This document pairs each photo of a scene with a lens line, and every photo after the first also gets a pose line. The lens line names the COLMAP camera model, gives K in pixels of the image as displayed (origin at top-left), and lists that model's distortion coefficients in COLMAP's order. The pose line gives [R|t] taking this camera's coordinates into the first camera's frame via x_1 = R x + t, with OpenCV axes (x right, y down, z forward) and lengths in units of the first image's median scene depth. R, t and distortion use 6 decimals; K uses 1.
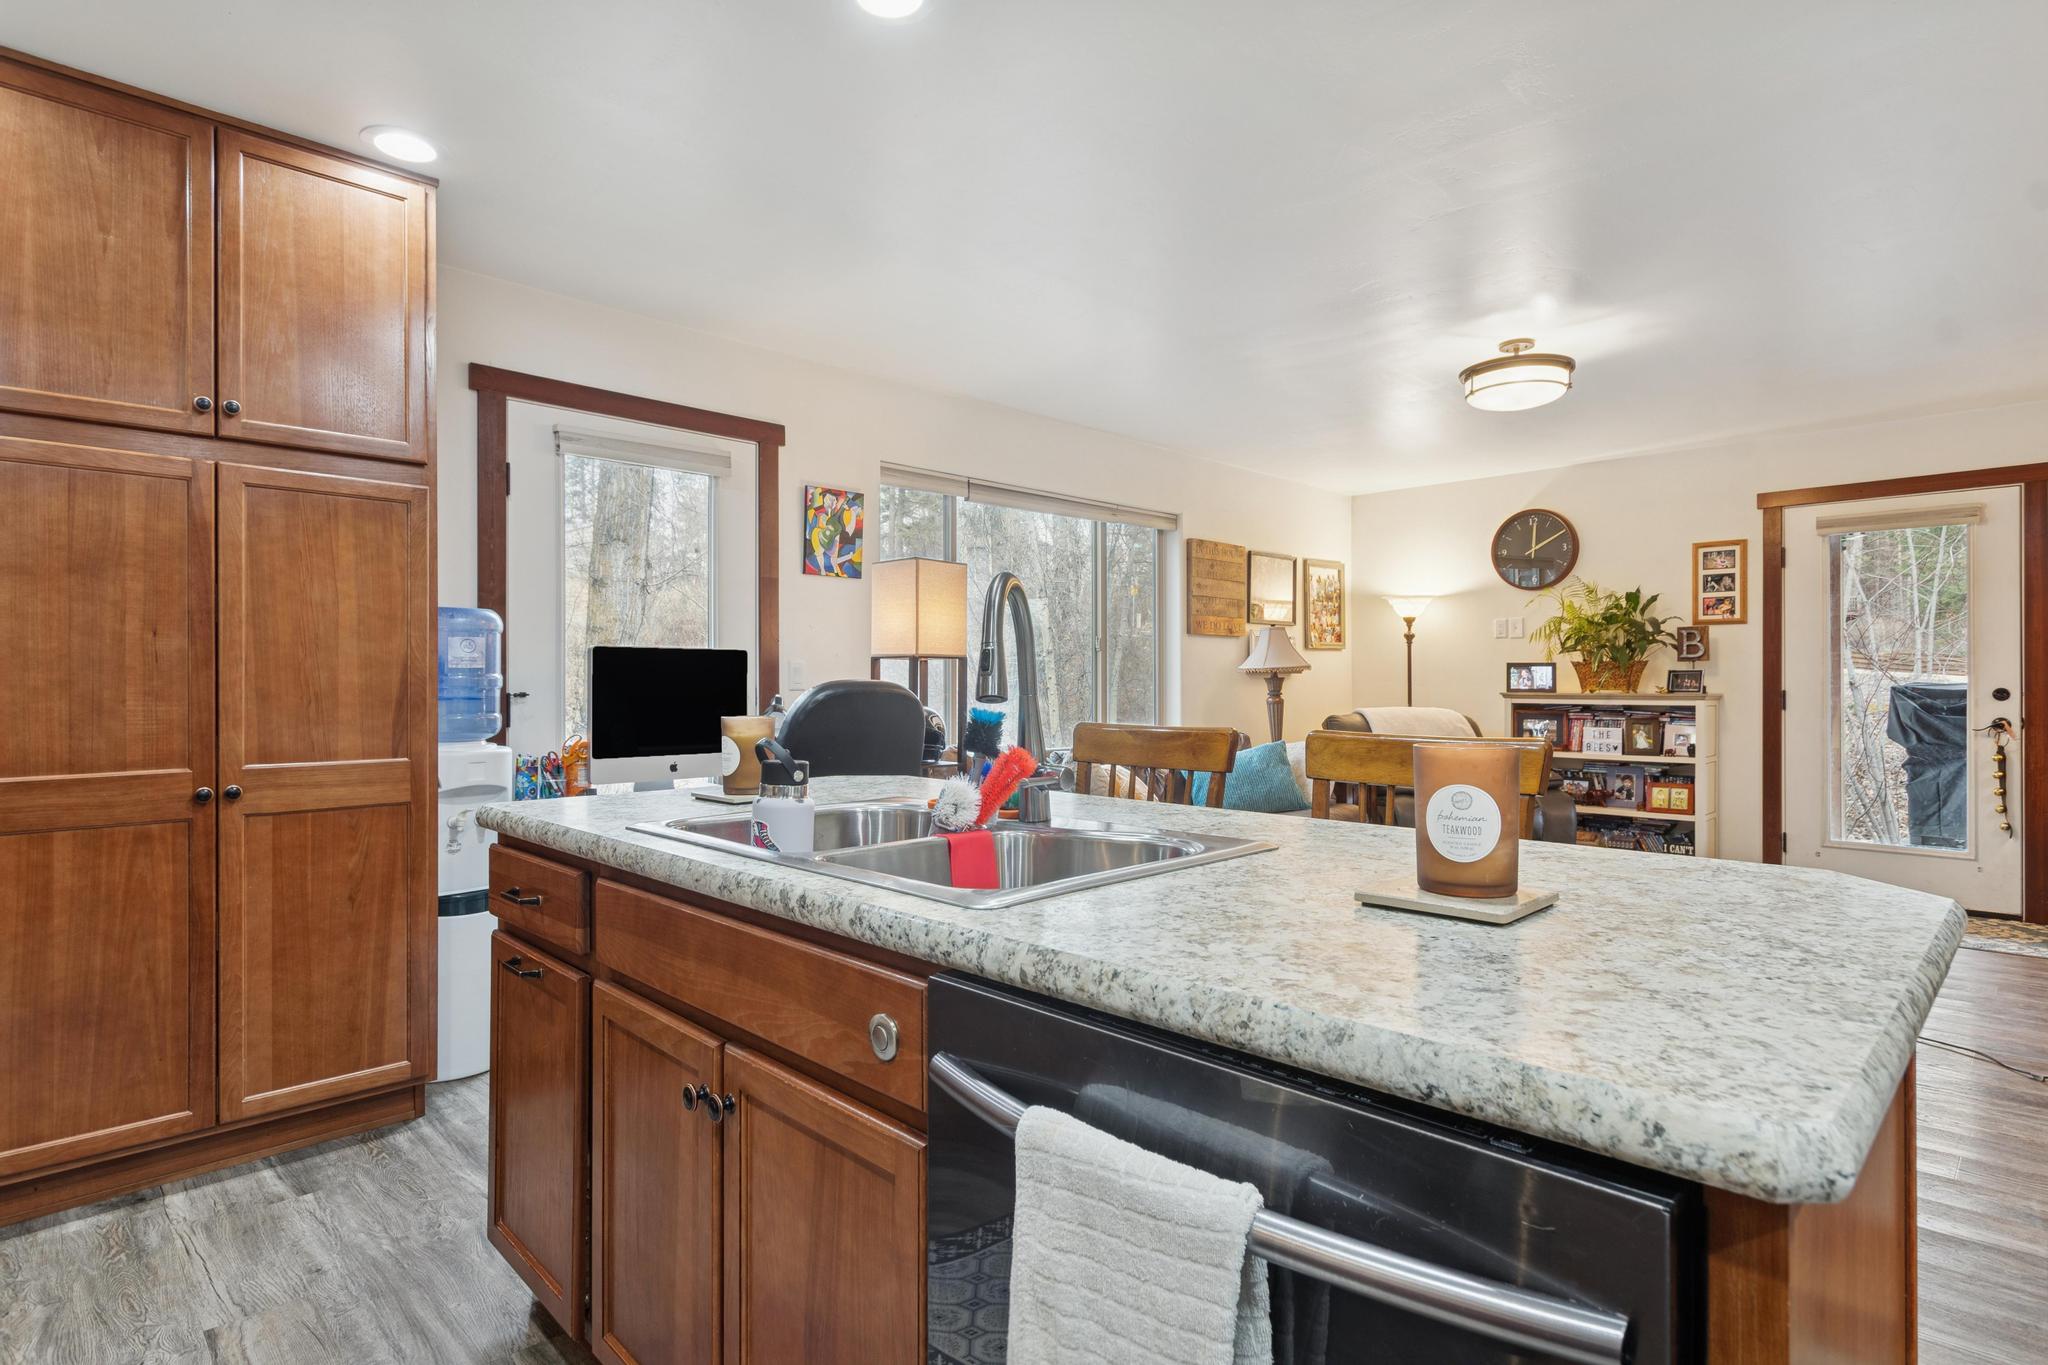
lens RADIAL K [[1051.8, 0, 1034.3], [0, 1051.8, 673.9], [0, 0, 1]] dist [-0.001074, 0.000698]
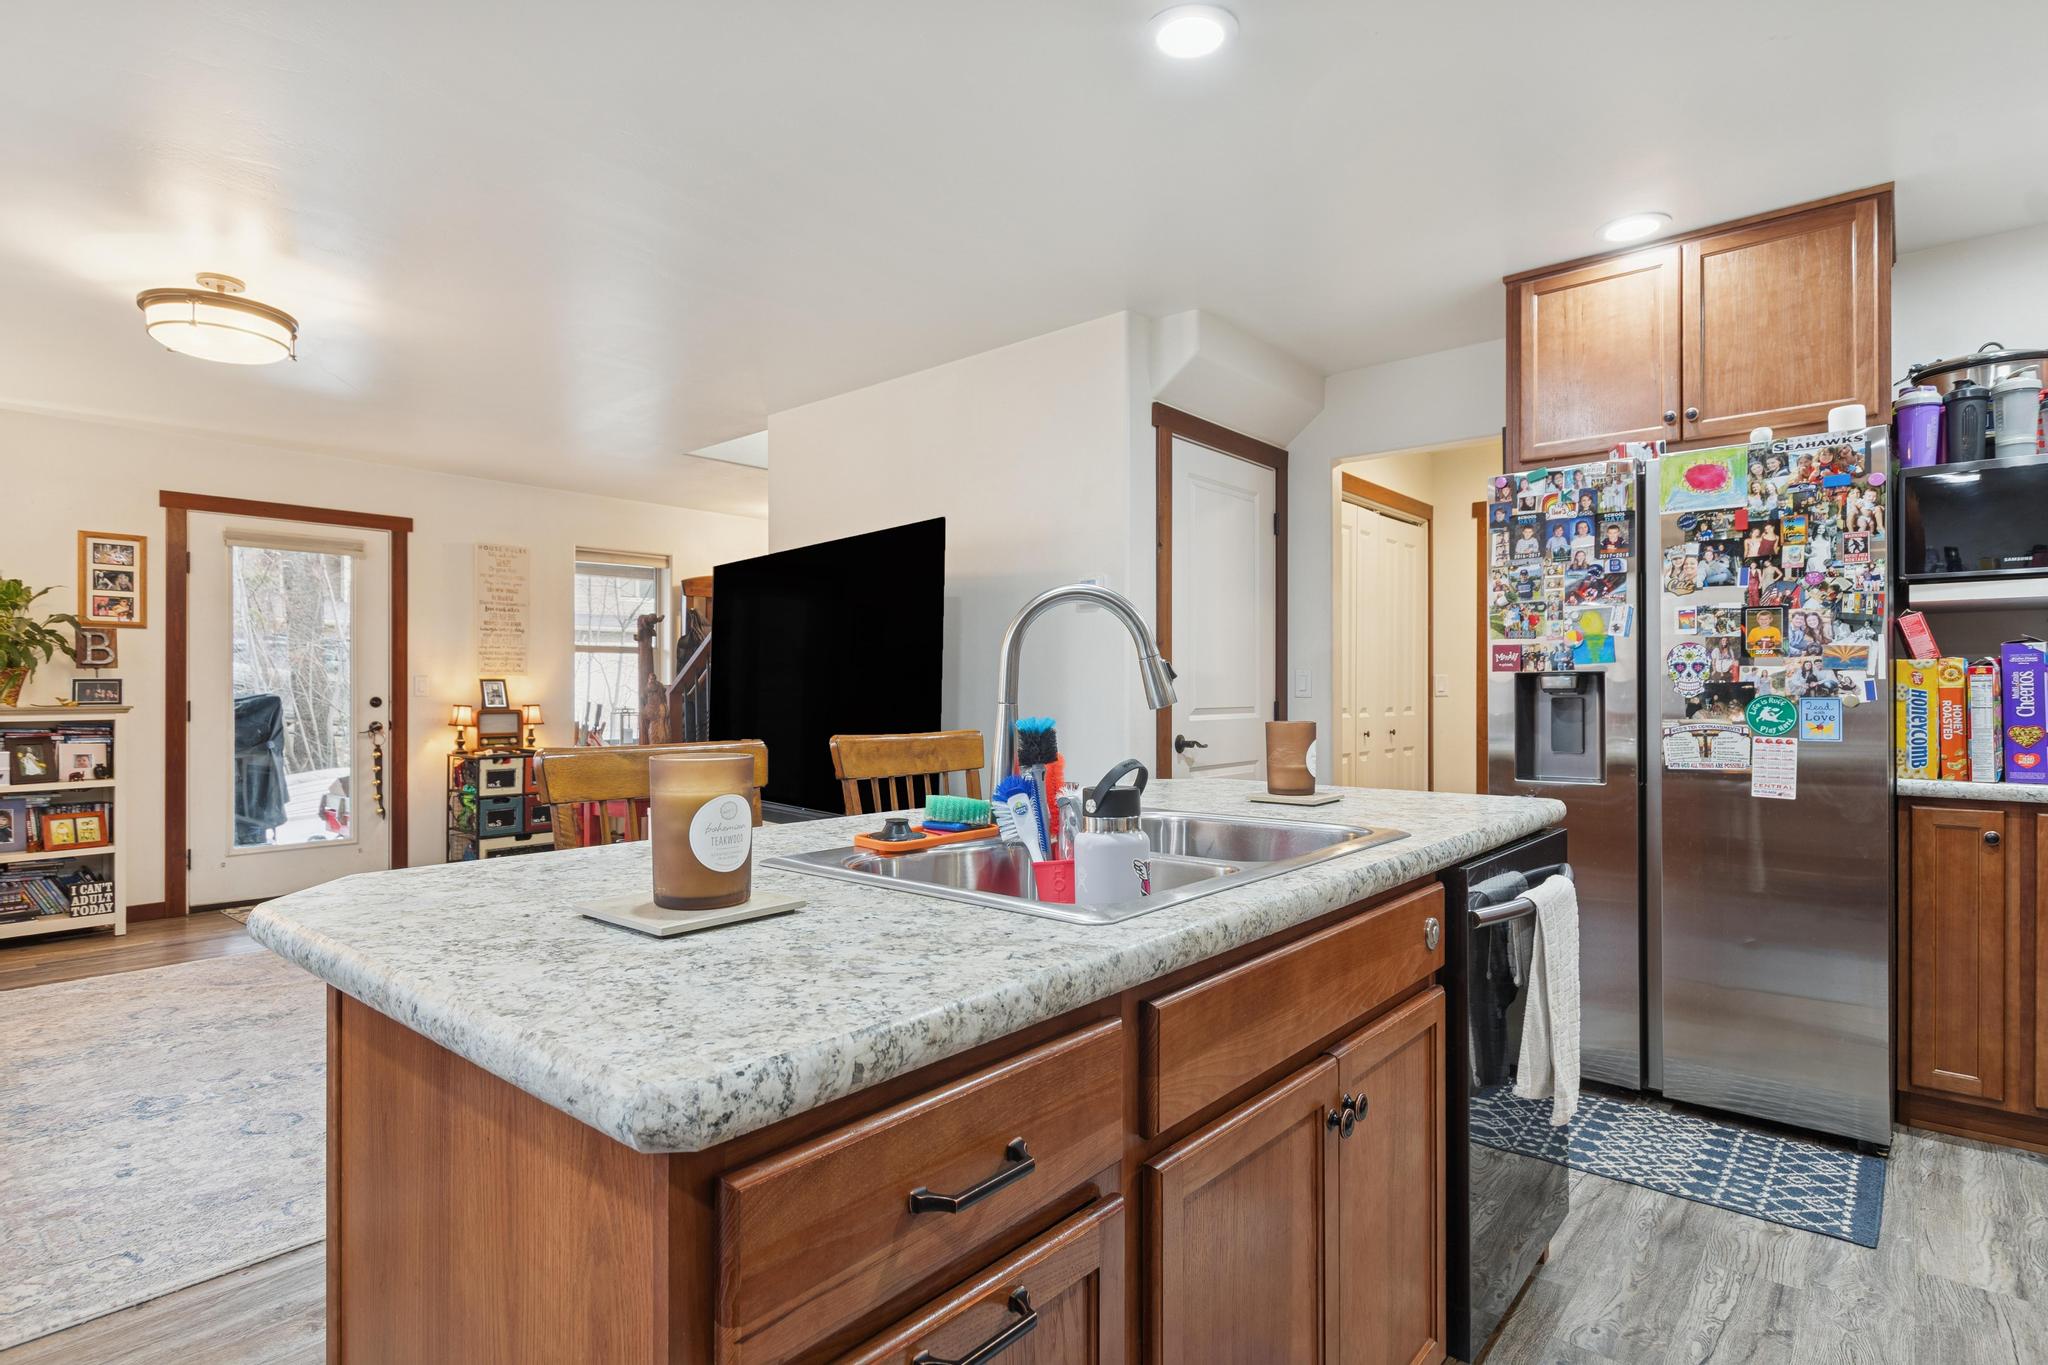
lens RADIAL K [[1051.8, 0, 981.9], [0, 1051.8, 693.6], [0, 0, 1]] dist [-0.001074, 0.000698]
pose [[-0.053652, -0.005171, 0.998546, -0.386835], [-0.009984, 0.999939, 0.004641, -0.004049], [-0.998510, -0.009720, -0.053700, 0.452474]]
